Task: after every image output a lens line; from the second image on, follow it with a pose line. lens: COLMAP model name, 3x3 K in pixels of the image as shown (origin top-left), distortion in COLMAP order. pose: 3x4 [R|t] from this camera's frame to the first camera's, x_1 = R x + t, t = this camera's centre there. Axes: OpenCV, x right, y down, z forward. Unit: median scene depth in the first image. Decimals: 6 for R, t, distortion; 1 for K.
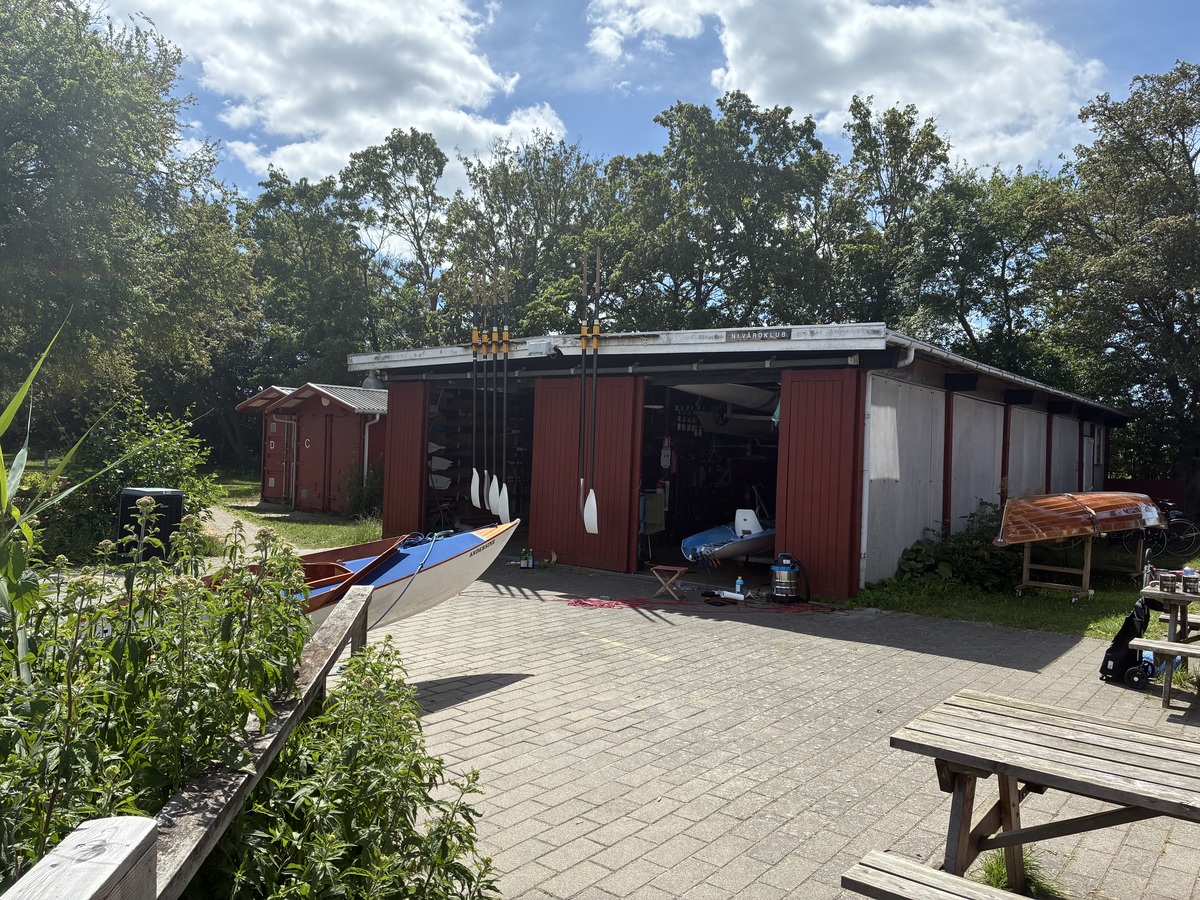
lens RADIAL K [[917.0, 0, 594.8], [0, 917.0, 450.4], [0, 0, 1]] dist [0.035132, -0.013317]
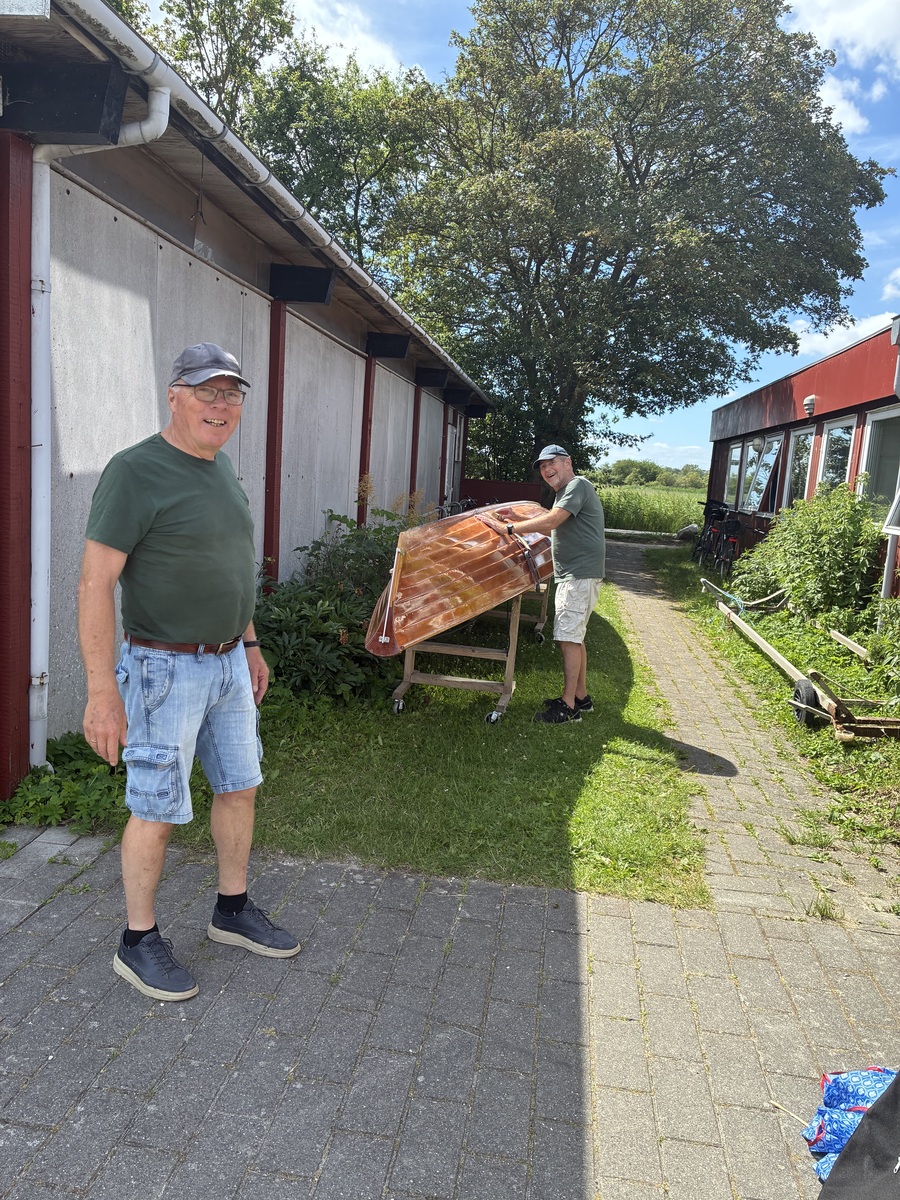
lens RADIAL K [[917.0, 0, 451.6], [0, 917.0, 602.7], [0, 0, 1]] dist [0.035132, -0.013317]
pose [[0.860990, -0.047579, 0.506391, 0.196439], [-0.039889, 0.986232, 0.160484, 0.014290], [-0.507055, -0.158375, 0.847238, 0.481536]]
